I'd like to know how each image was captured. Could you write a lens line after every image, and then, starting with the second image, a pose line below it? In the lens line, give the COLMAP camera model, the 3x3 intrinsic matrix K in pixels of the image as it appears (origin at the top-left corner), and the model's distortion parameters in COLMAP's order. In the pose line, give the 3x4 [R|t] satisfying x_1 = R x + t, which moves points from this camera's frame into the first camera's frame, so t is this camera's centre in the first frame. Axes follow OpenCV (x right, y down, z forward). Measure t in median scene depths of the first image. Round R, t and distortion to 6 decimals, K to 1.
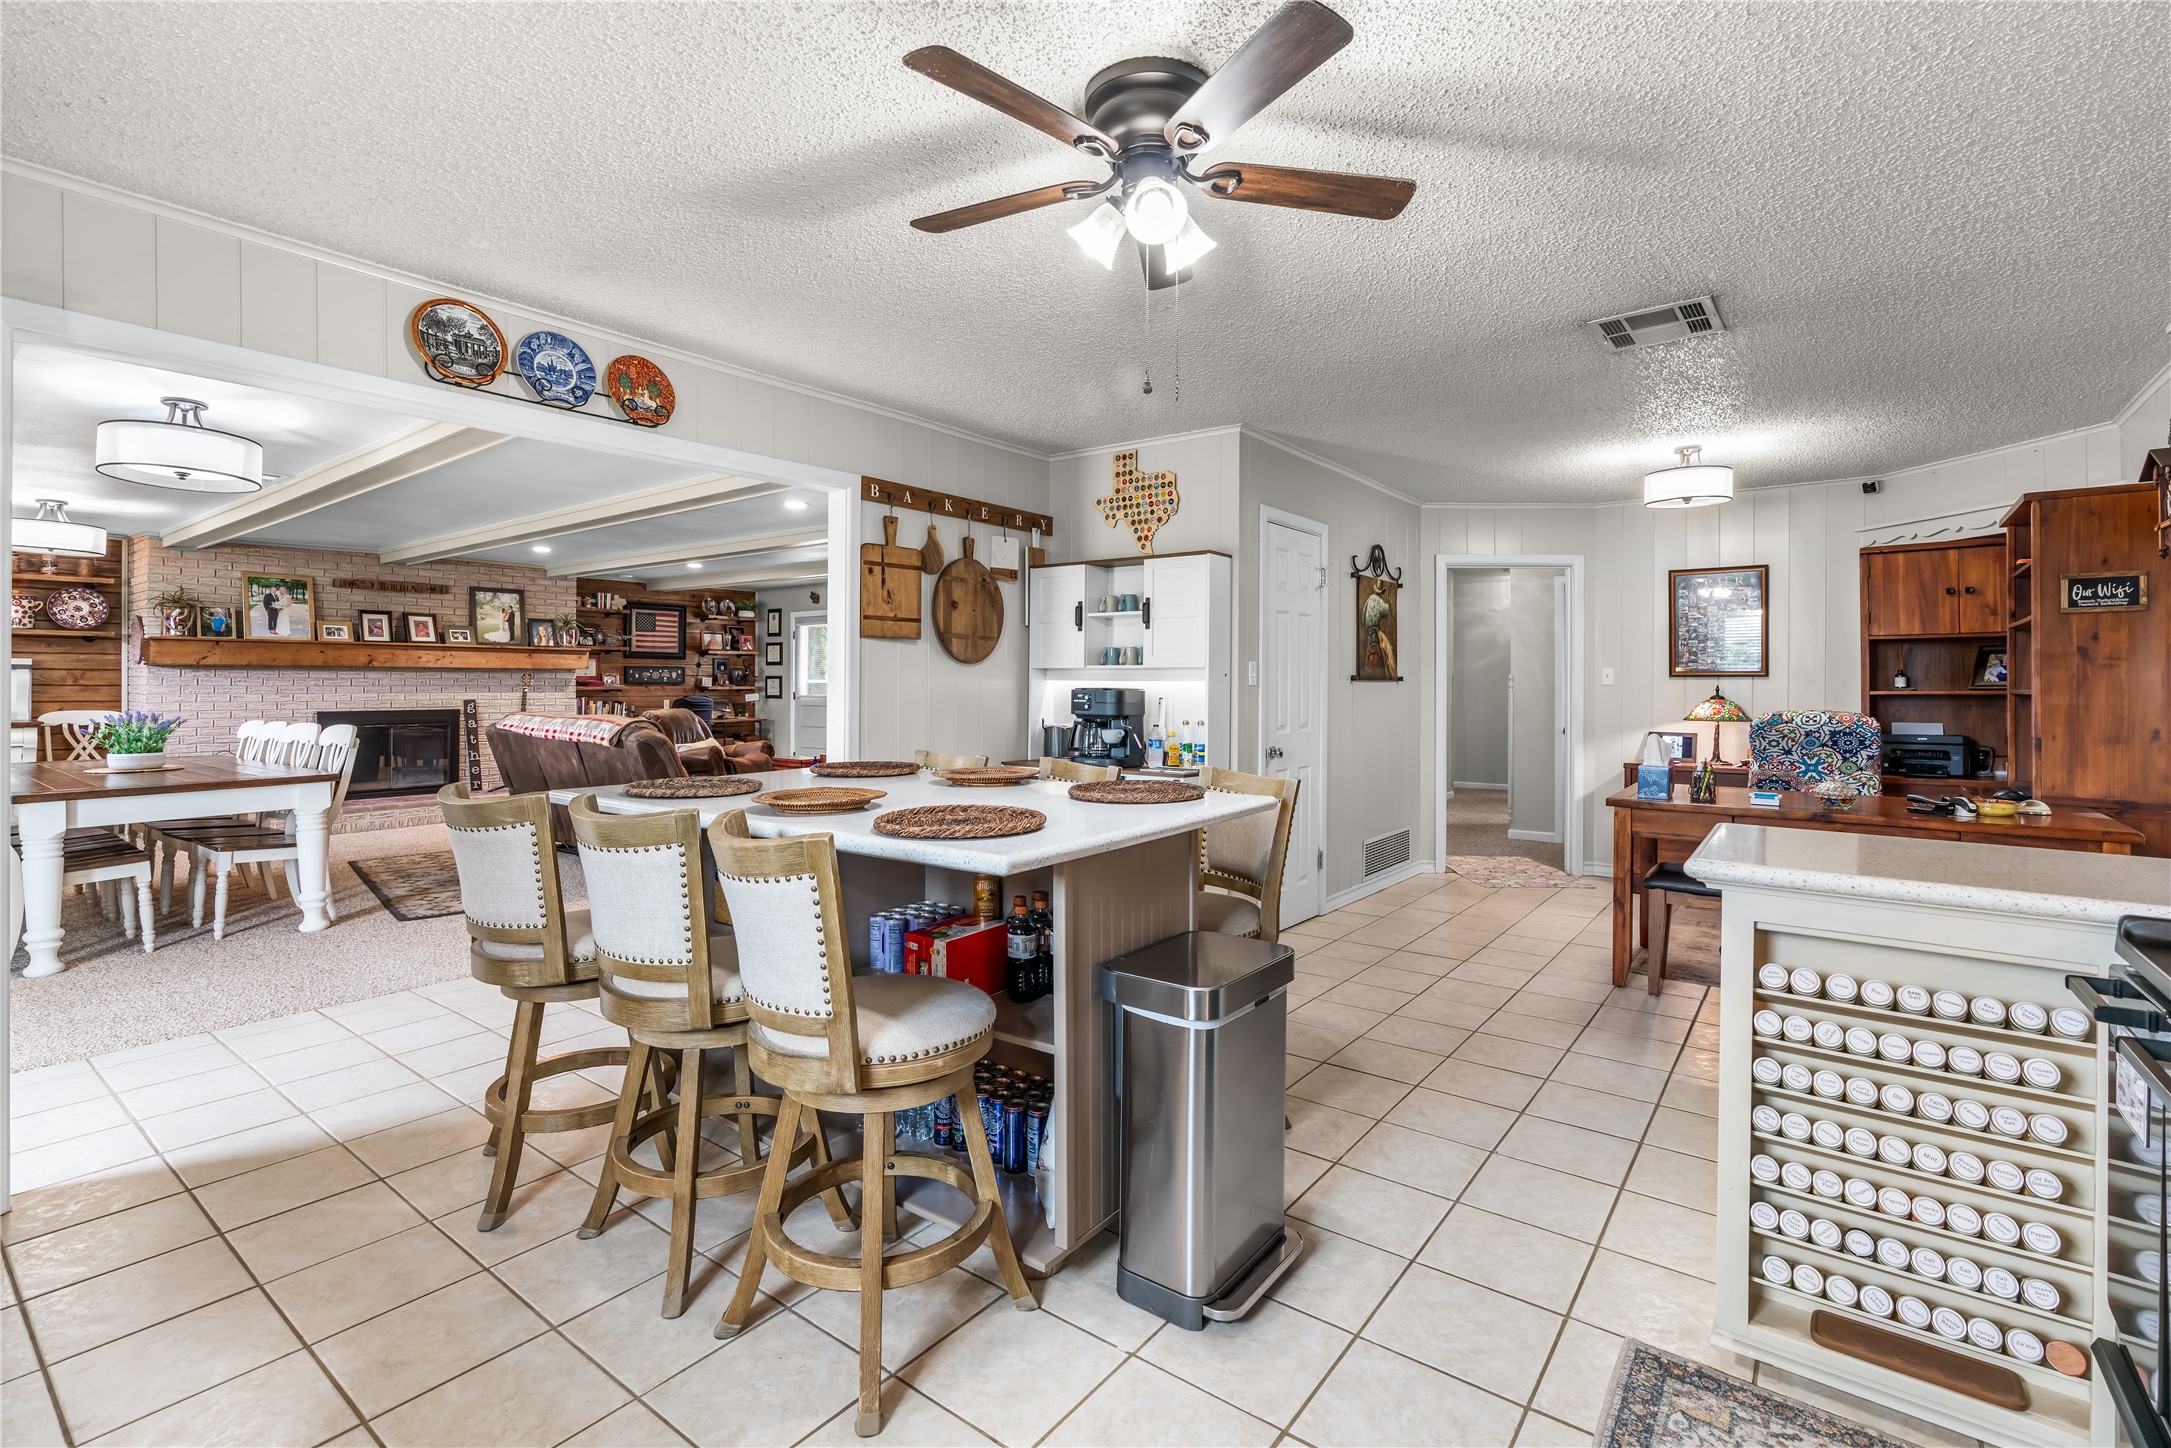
lens RADIAL K [[987.9, 0, 1109.4], [0, 987.9, 682.1], [0, 0, 1]] dist [-0.011882, 0.005087]
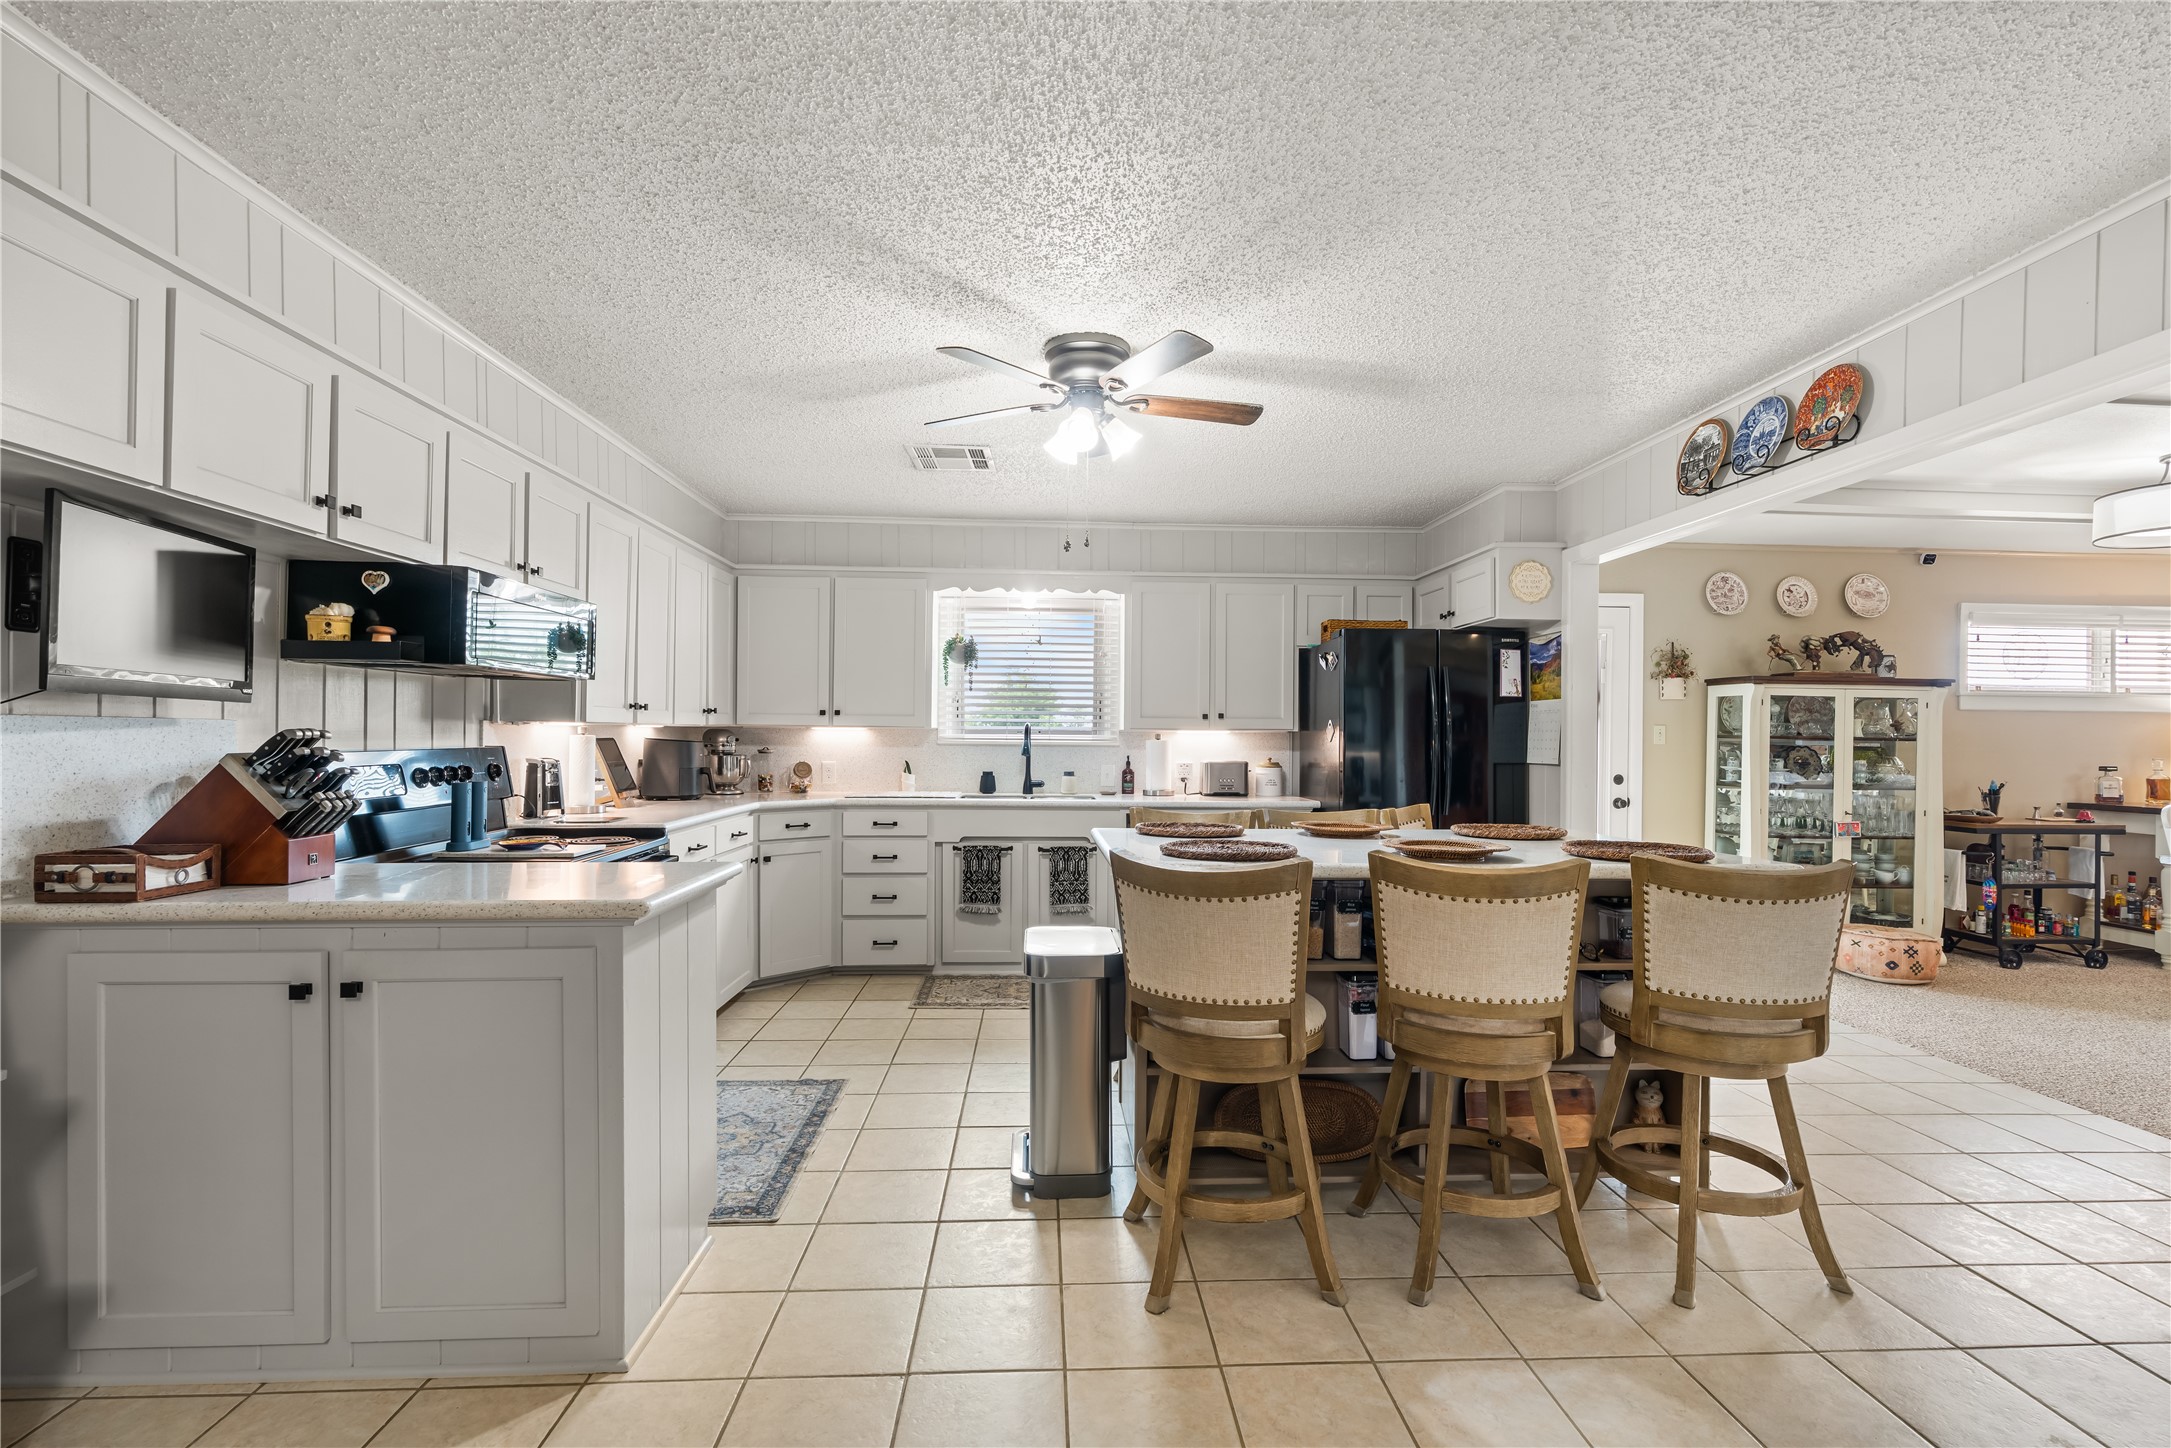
lens RADIAL K [[987.9, 0, 1070.2], [0, 987.9, 733.9], [0, 0, 1]] dist [-0.011882, 0.005087]
pose [[-0.785539, -0.014193, -0.618650, 0.412010], [-0.011451, 0.999899, -0.008400, 0.002825], [0.618707, 0.000486, -0.785622, 0.911987]]
